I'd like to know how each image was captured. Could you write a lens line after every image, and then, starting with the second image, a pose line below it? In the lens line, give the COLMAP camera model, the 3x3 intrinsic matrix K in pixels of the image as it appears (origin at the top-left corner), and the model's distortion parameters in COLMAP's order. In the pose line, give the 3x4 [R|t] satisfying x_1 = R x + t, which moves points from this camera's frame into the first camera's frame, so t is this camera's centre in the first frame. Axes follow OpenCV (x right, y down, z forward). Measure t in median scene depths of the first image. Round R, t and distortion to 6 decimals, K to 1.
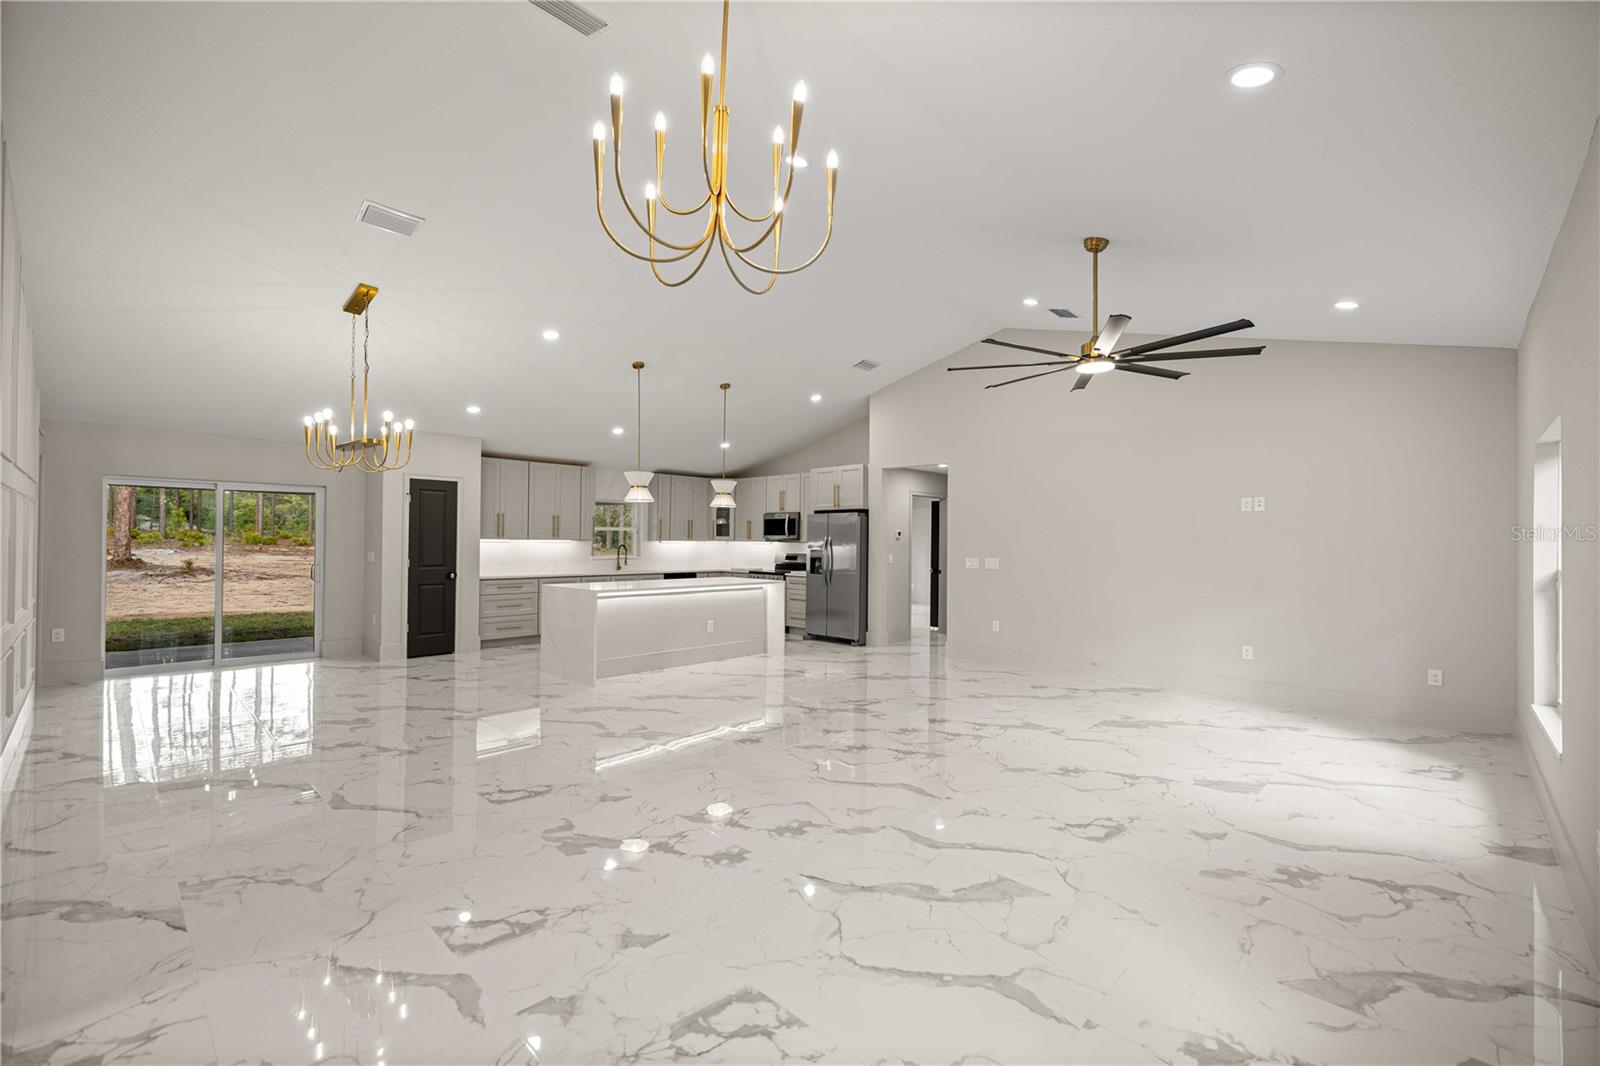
lens RADIAL K [[671.4, 0, 793.1], [0, 671.4, 536.8], [0, 0, 1]] dist [0.000817, 0.000237]
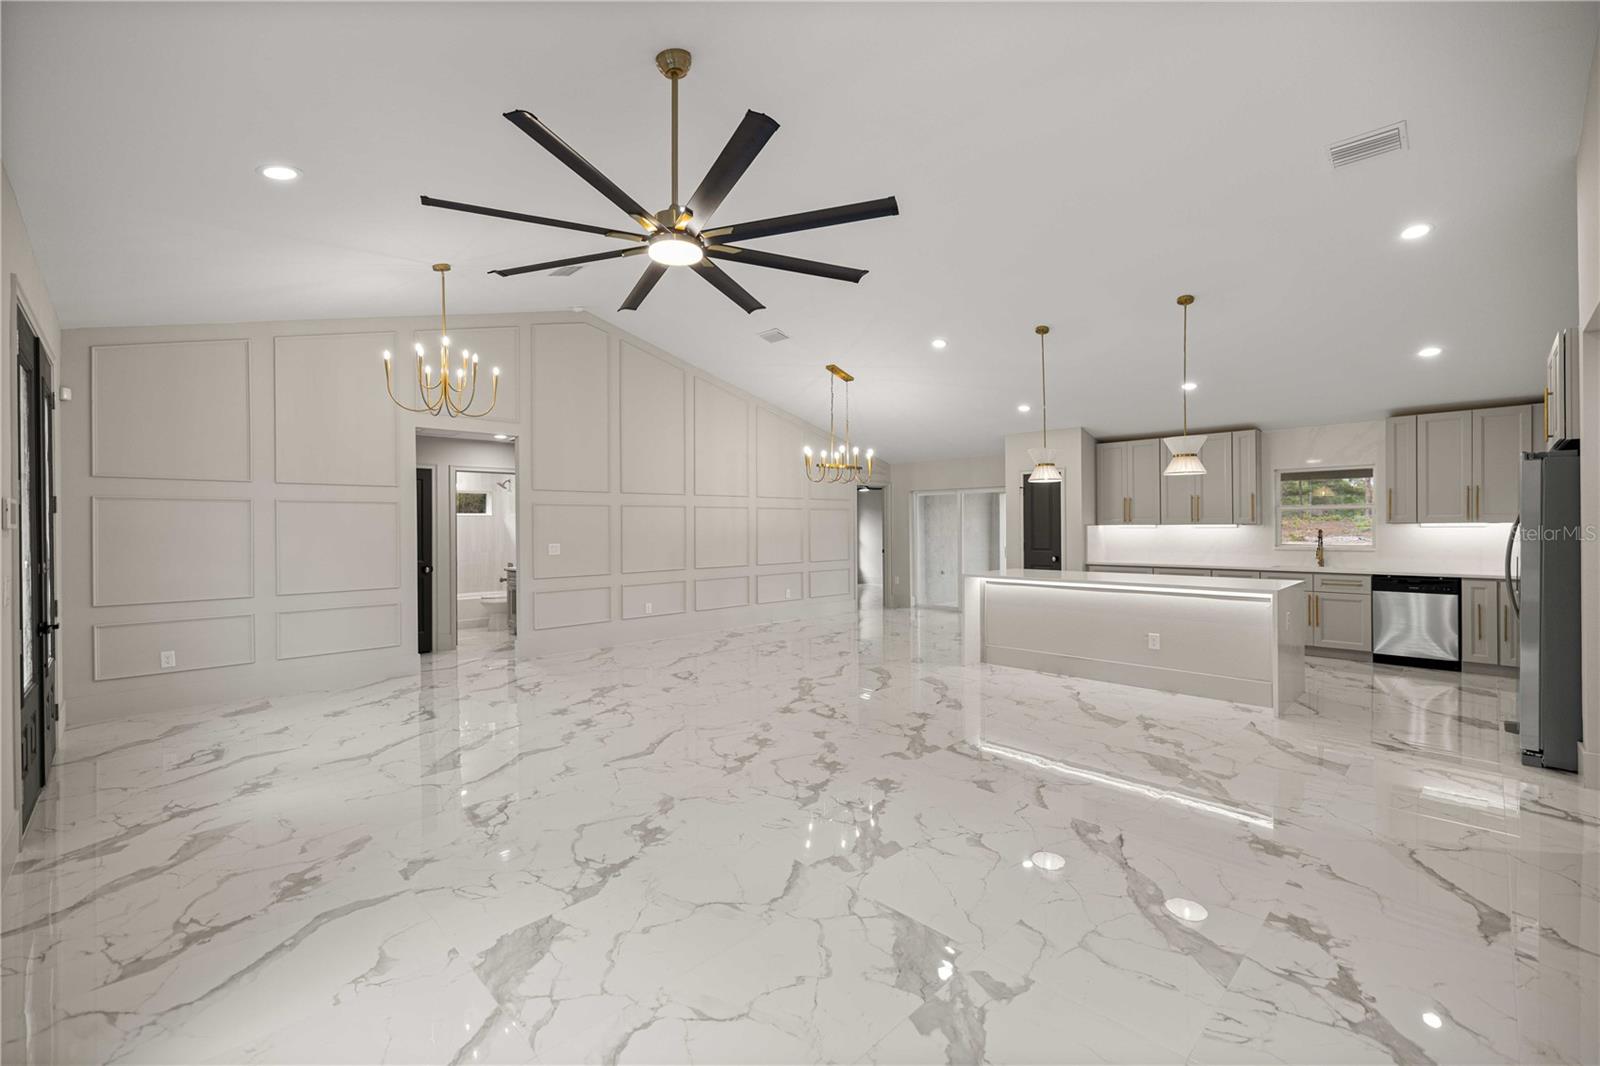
lens RADIAL K [[670.5, 0, 799.4], [0, 670.5, 528.3], [0, 0, 1]] dist [0.000972, -0.000435]
pose [[-0.021685, -0.007782, -0.999735, 0.955833], [0.012363, 0.999891, -0.008051, 0.018895], [0.999688, -0.012534, -0.021587, 0.987362]]
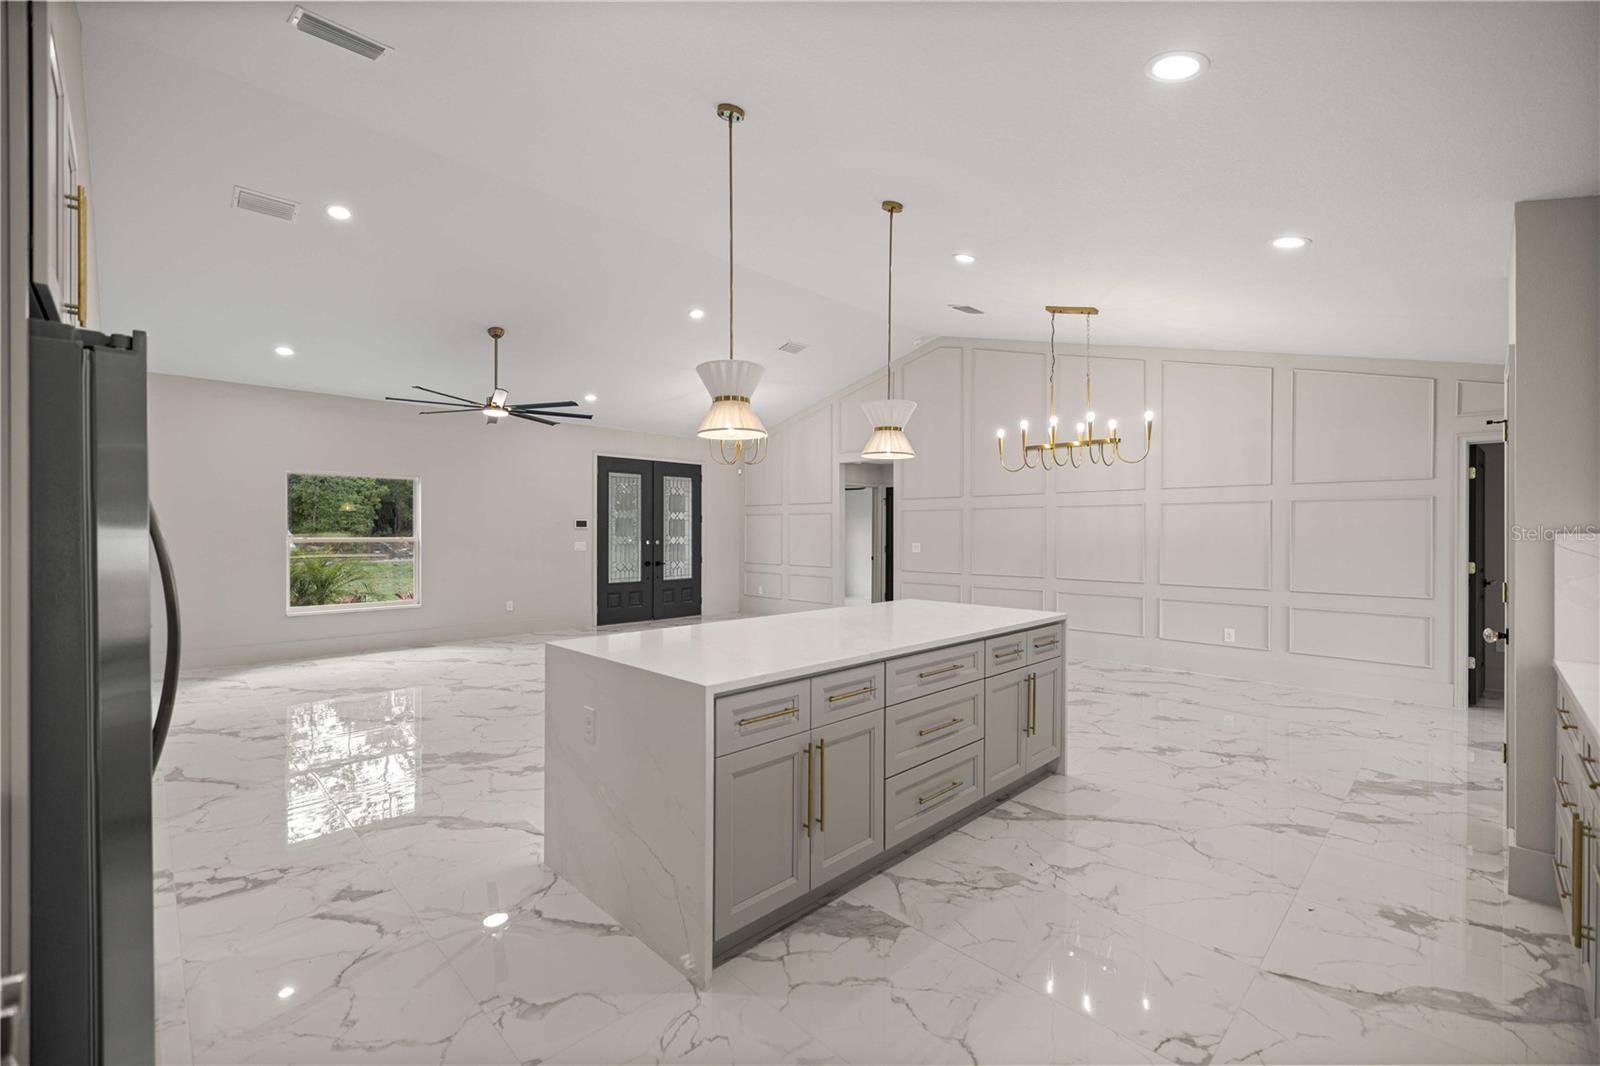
lens RADIAL K [[667.3, 0, 793.8], [0, 667.3, 534.3], [0, 0, 1]] dist [0.002021, 0.000051]
pose [[-0.999679, -0.013723, 0.021284, -0.236617], [-0.013731, 0.999906, -0.000242, 0.015250], [-0.021279, -0.000534, -0.999773, 2.198448]]
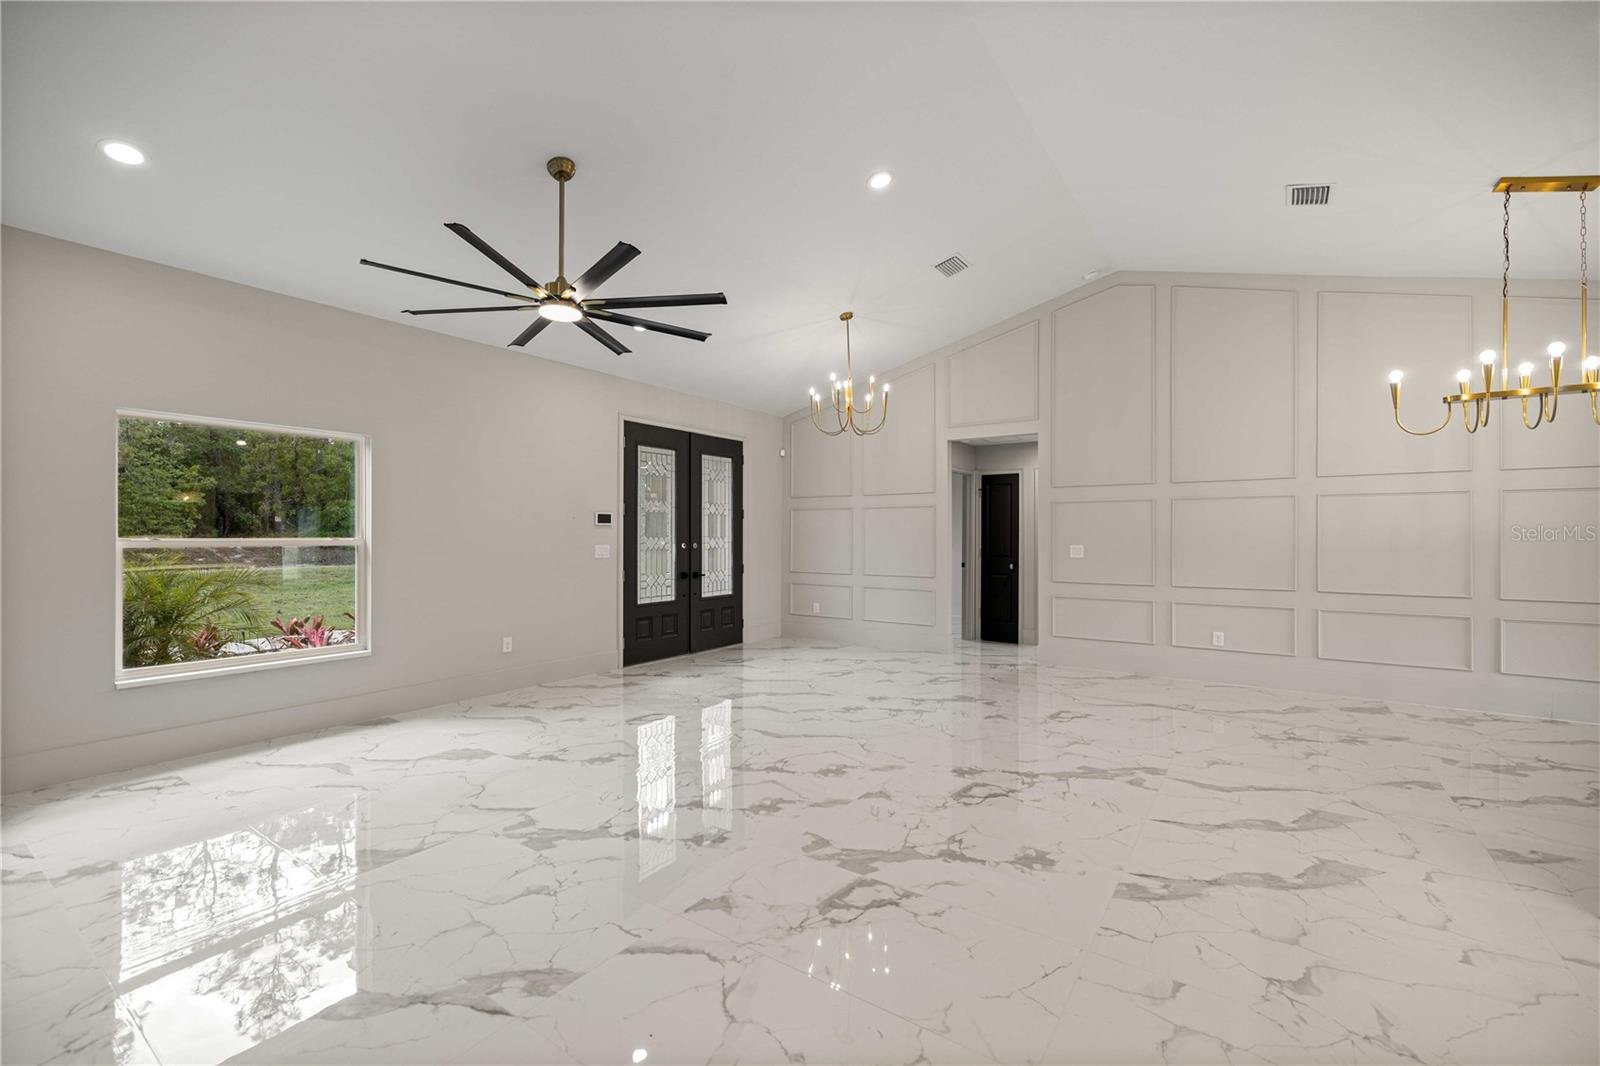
lens RADIAL K [[671.4, 0, 793.1], [0, 671.4, 536.8], [0, 0, 1]] dist [0.000817, 0.000237]
pose [[-0.987351, -0.011352, -0.158144, 0.252192], [-0.011031, 0.999935, -0.002904, 0.027892], [0.158166, -0.001123, -0.987412, 1.653041]]
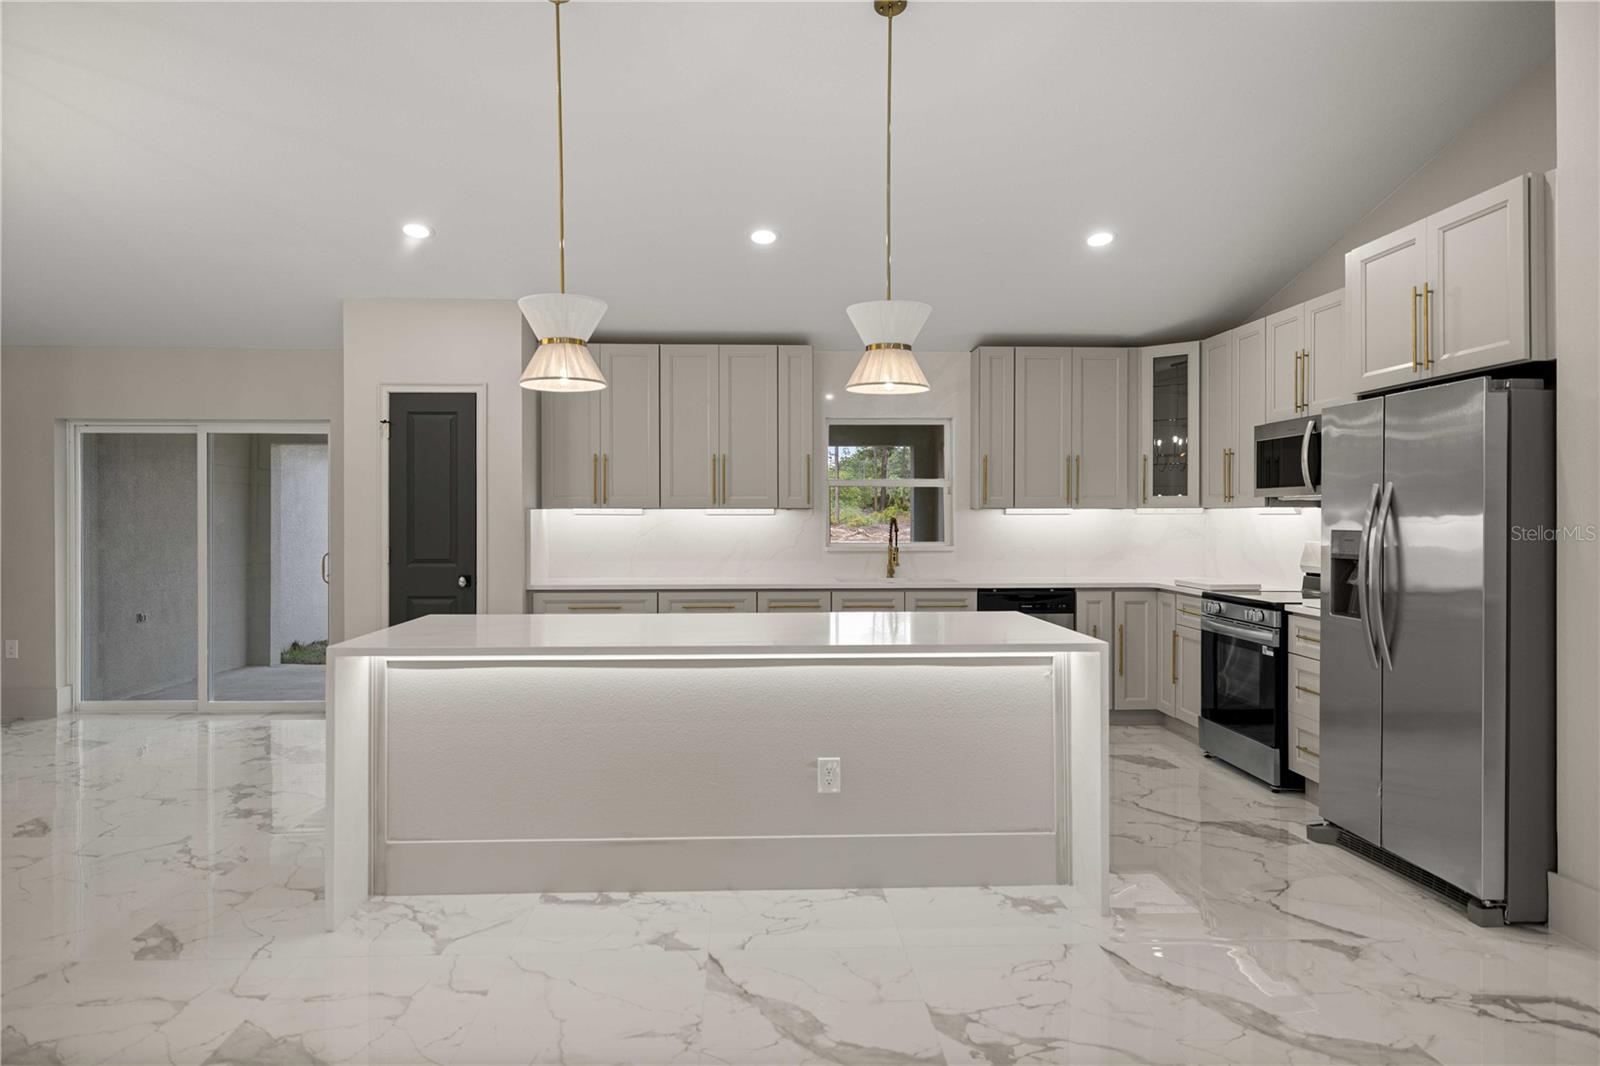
lens RADIAL K [[990.3, 0, 788.5], [0, 990.3, 517.8], [0, 0, 1]] dist [-0.006895, -0.002526]
pose [[0.731145, -0.008659, -0.682167, 0.276030], [0.011939, 0.999929, 0.000104, 0.021538], [0.682118, -0.008221, 0.731196, 1.018999]]
